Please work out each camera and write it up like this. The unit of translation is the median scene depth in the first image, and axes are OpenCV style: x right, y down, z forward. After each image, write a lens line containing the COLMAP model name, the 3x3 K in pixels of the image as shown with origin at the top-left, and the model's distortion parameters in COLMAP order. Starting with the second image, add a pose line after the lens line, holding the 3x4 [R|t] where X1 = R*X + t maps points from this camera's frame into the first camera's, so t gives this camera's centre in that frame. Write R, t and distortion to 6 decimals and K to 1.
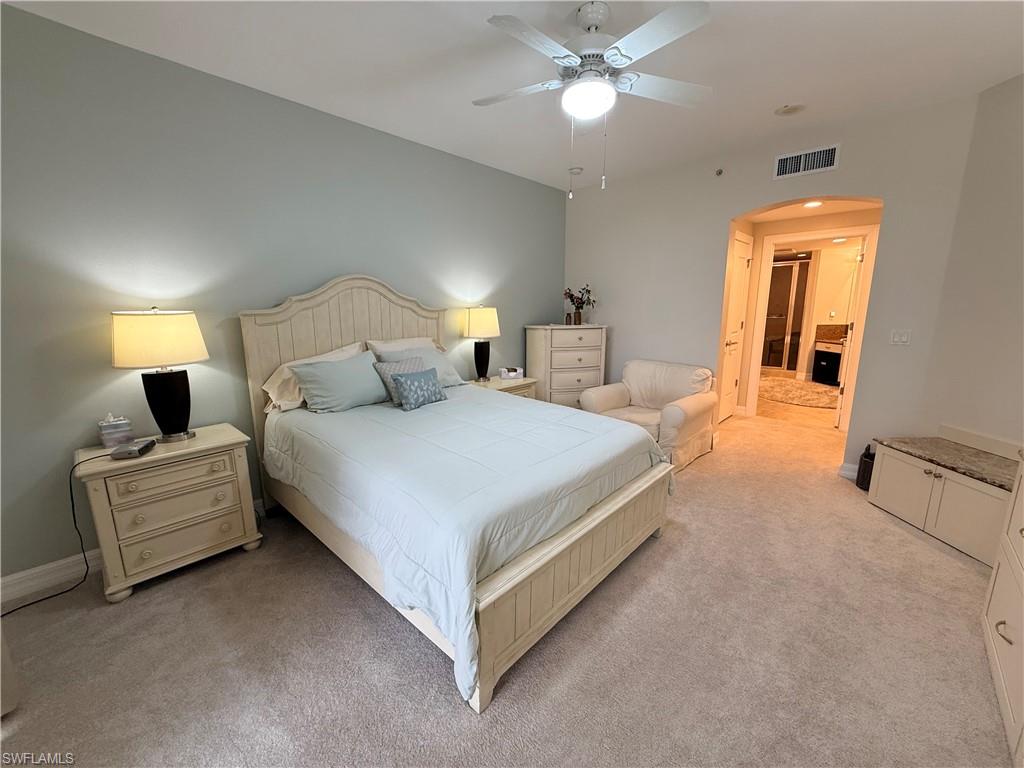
lens RADIAL K [[406.9, 0, 508.3], [0, 406.9, 391.0], [0, 0, 1]] dist [0.016578, 0.000235]
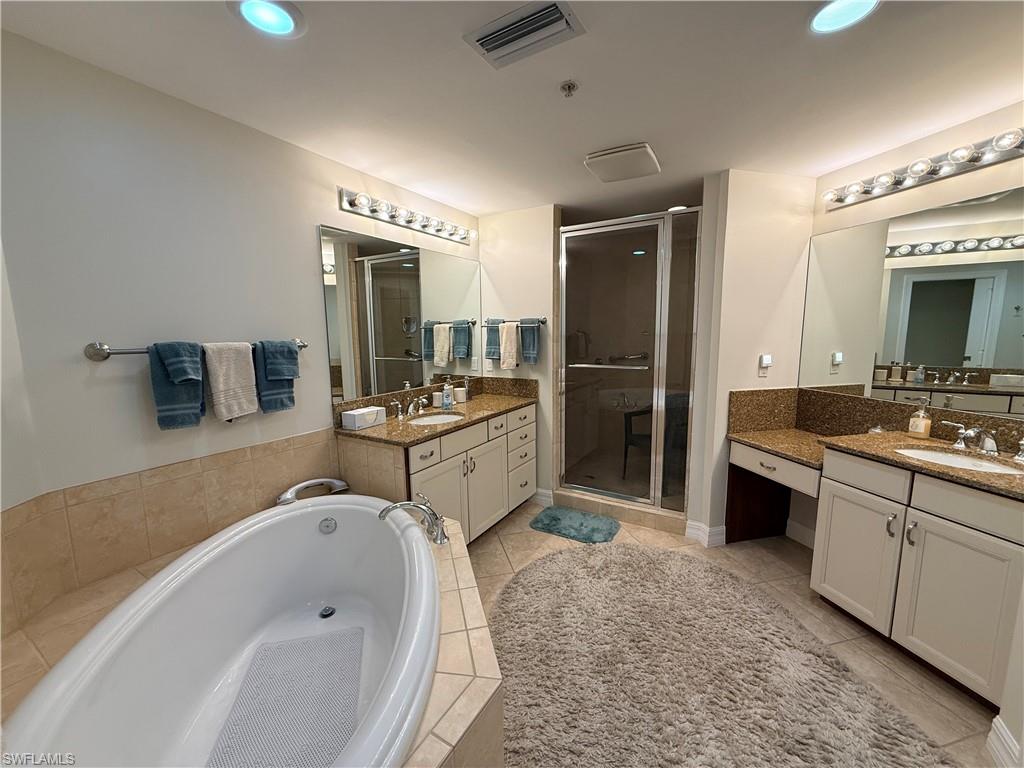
lens RADIAL K [[406.9, 0, 507.4], [0, 406.9, 385.1], [0, 0, 1]] dist [0.016578, 0.000235]
pose [[0.979402, -0.025196, 0.200344, 0.498515], [0.037839, 0.997509, -0.059534, -0.151572], [-0.198345, 0.065888, 0.977915, 0.697826]]
